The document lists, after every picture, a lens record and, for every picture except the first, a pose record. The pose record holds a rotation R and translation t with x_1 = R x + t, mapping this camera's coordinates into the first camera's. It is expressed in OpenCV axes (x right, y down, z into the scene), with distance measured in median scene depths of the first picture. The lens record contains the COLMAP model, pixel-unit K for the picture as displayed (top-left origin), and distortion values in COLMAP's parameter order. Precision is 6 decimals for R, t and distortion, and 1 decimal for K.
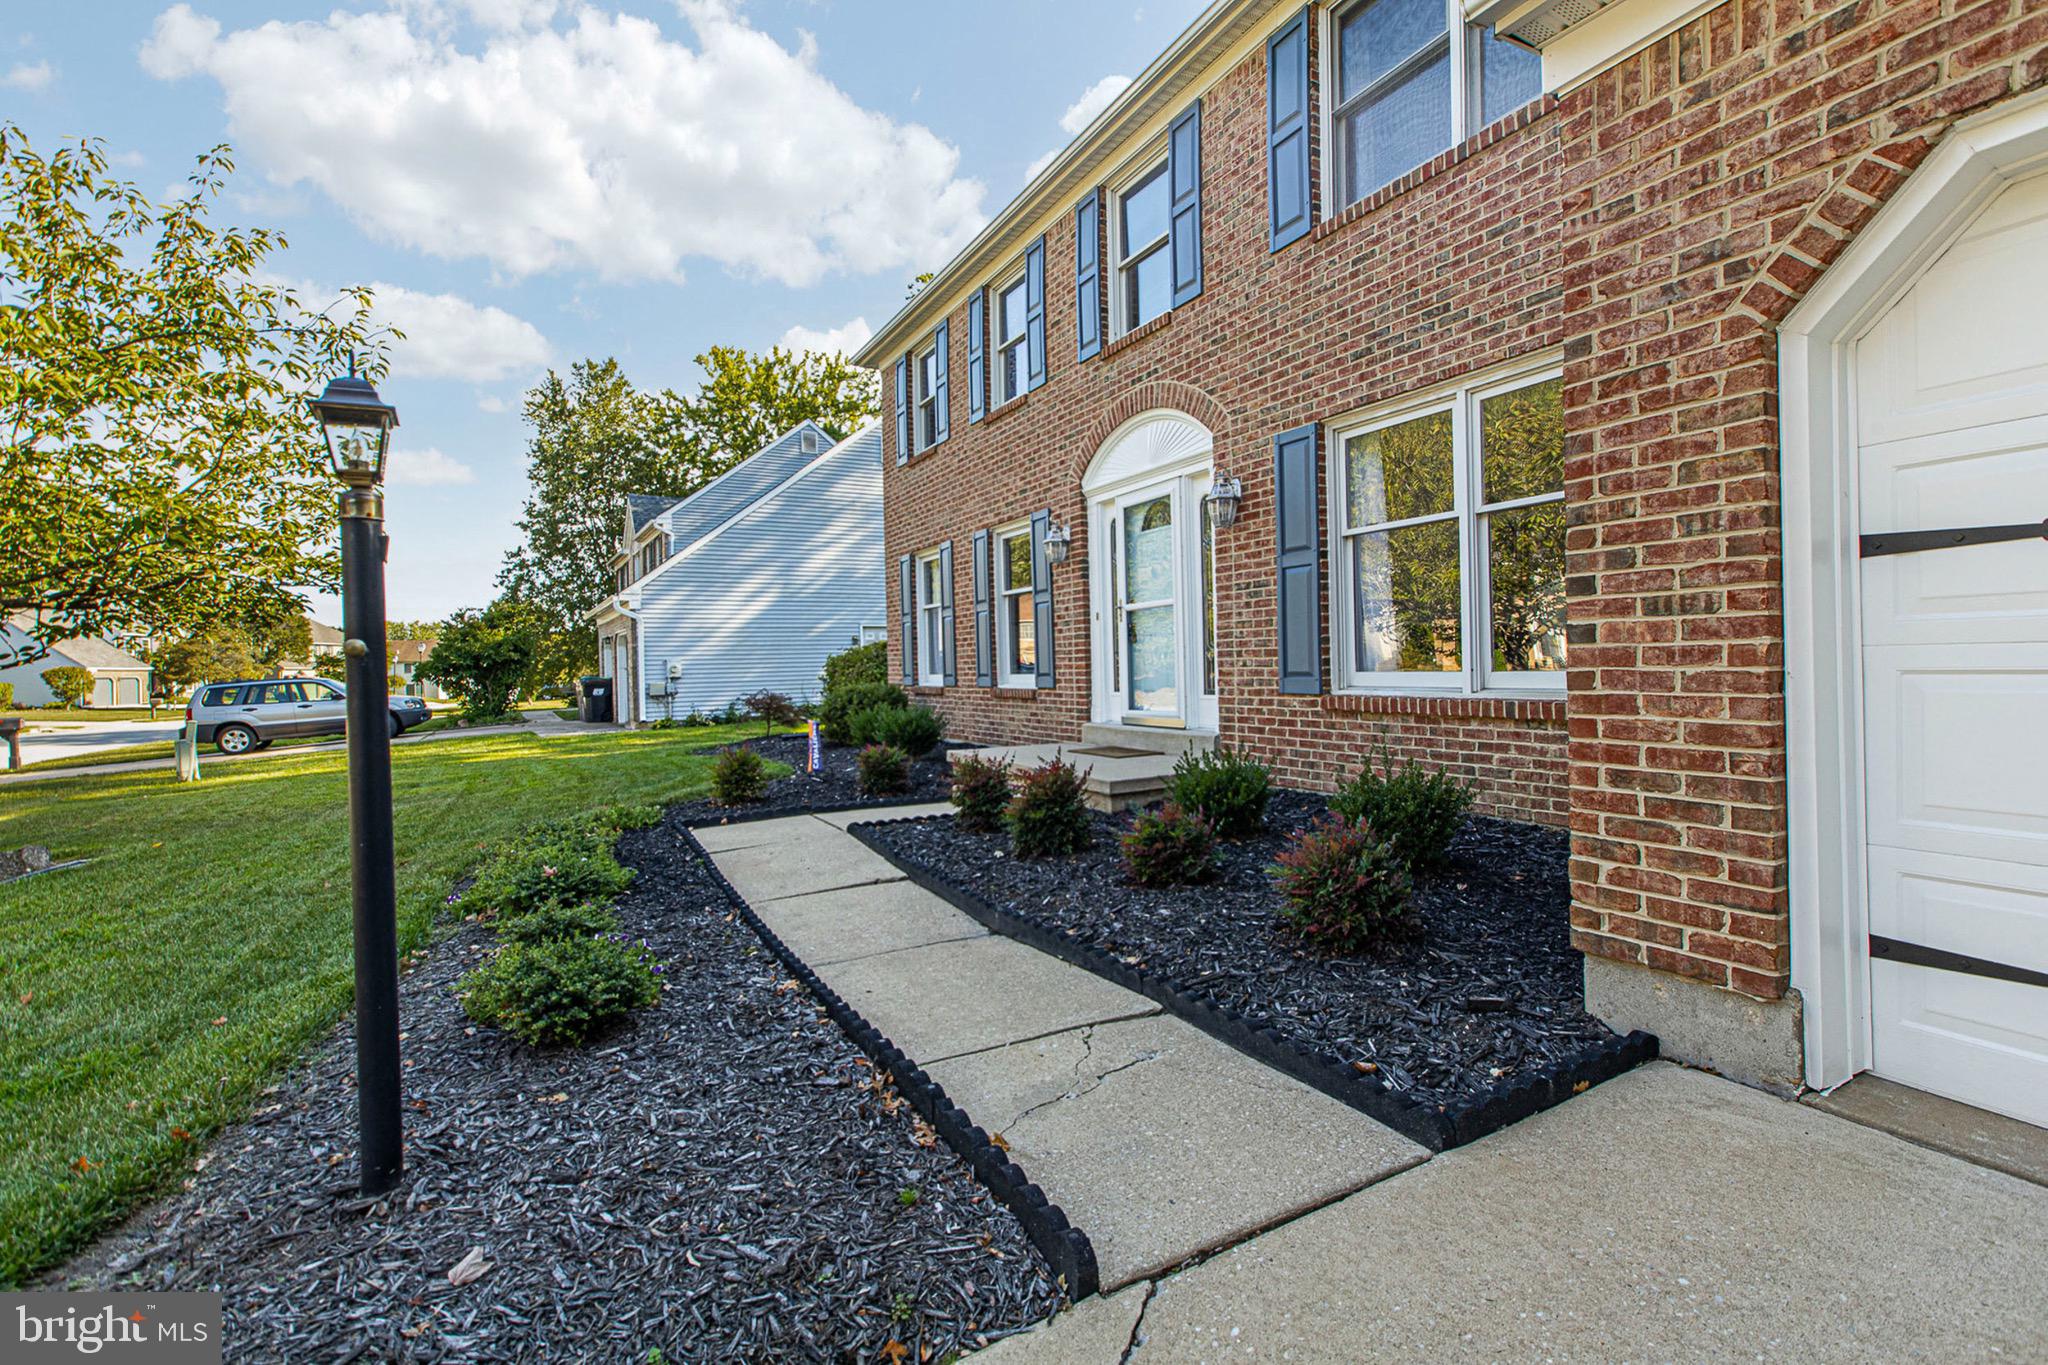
lens RADIAL K [[920.4, 0, 1027.8], [0, 920.4, 679.0], [0, 0, 1]] dist [-0.003944, 0.001440]
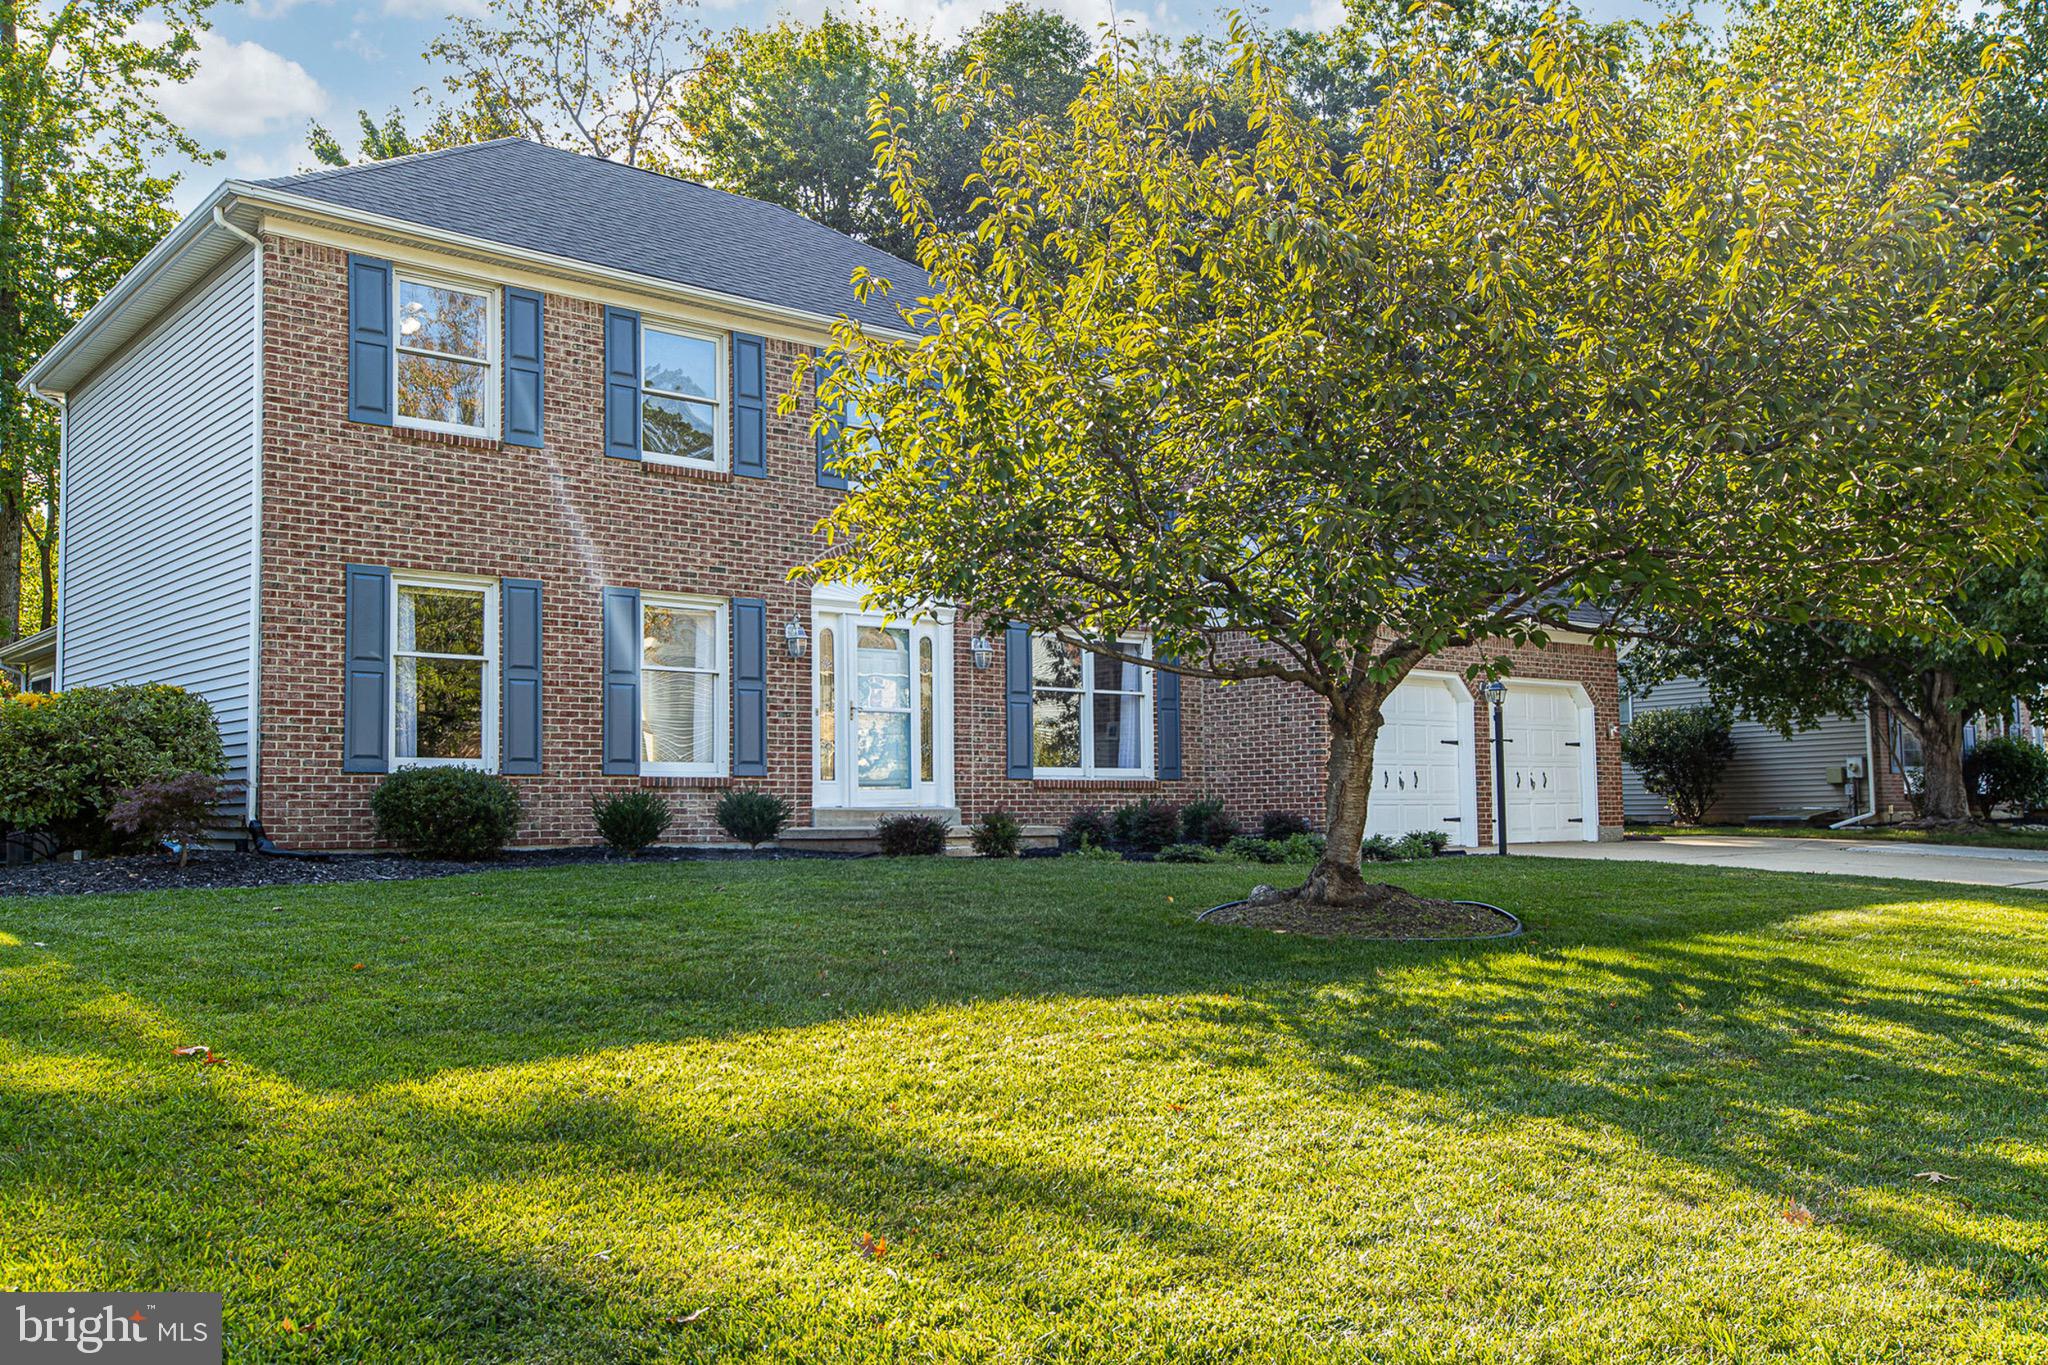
lens RADIAL K [[1743.2, 0, 1025.7], [0, 1743.2, 672.4], [0, 0, 1]] dist [-0.002183, 0.000885]
pose [[-0.198922, 0.105211, 0.974351, -2.774459], [0.027463, 0.994429, -0.101772, 0.144772], [-0.979630, 0.006514, -0.200703, 1.603172]]
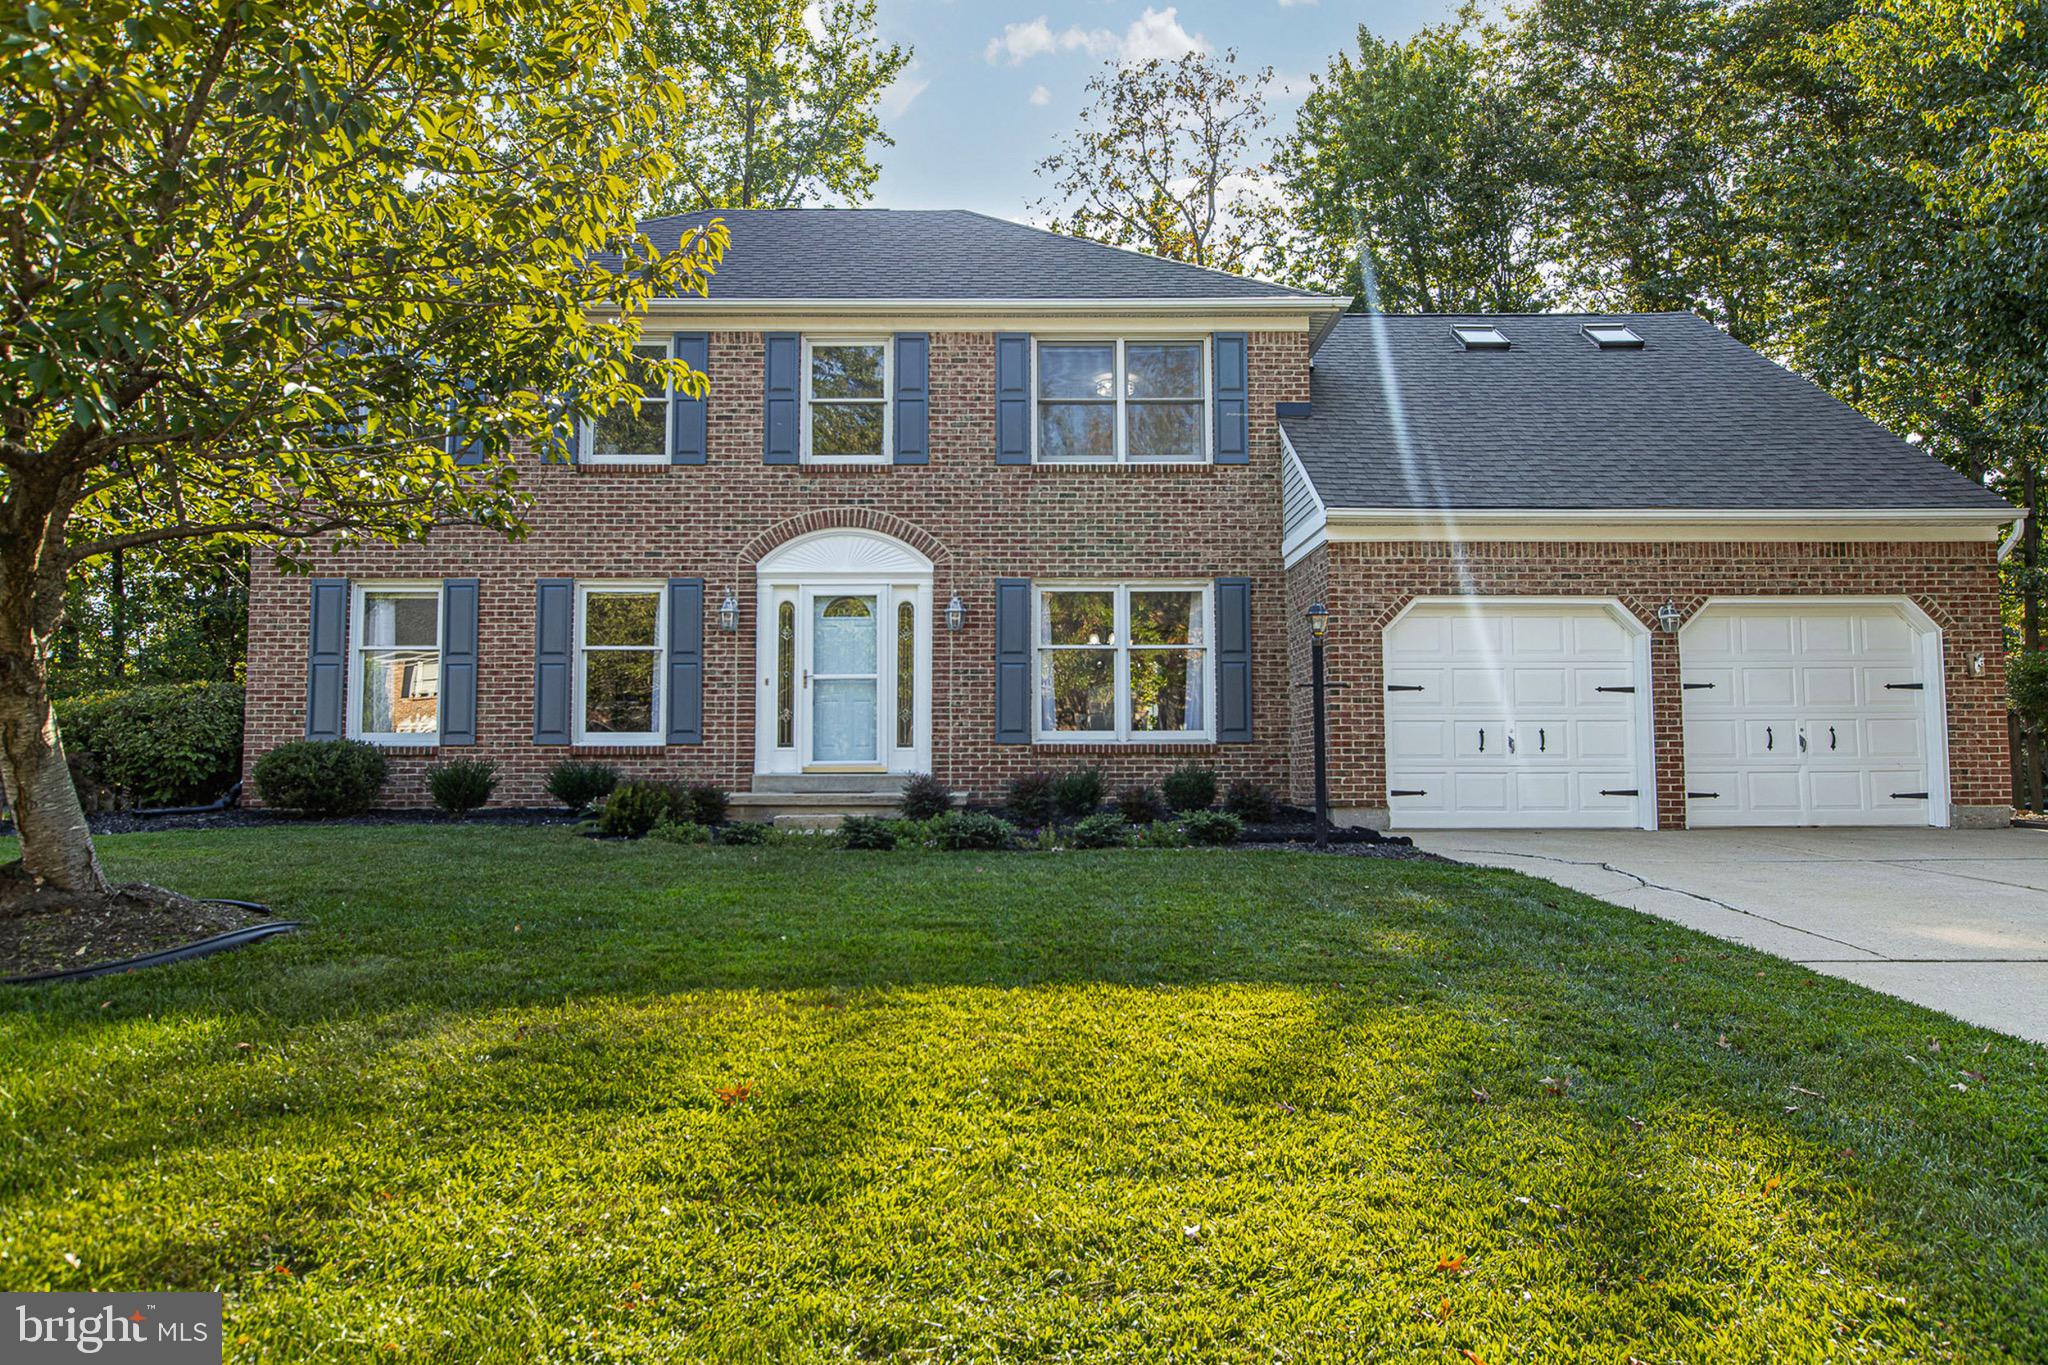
lens RADIAL K [[1379.4, 0, 1031.7], [0, 1379.4, 666.9], [0, 0, 1]] dist [0.007670, -0.006535]
pose [[0.478235, 0.091557, 0.873447, -1.746331], [0.003748, 0.994329, -0.106280, 0.134876], [-0.878224, 0.054101, 0.475180, -0.157588]]
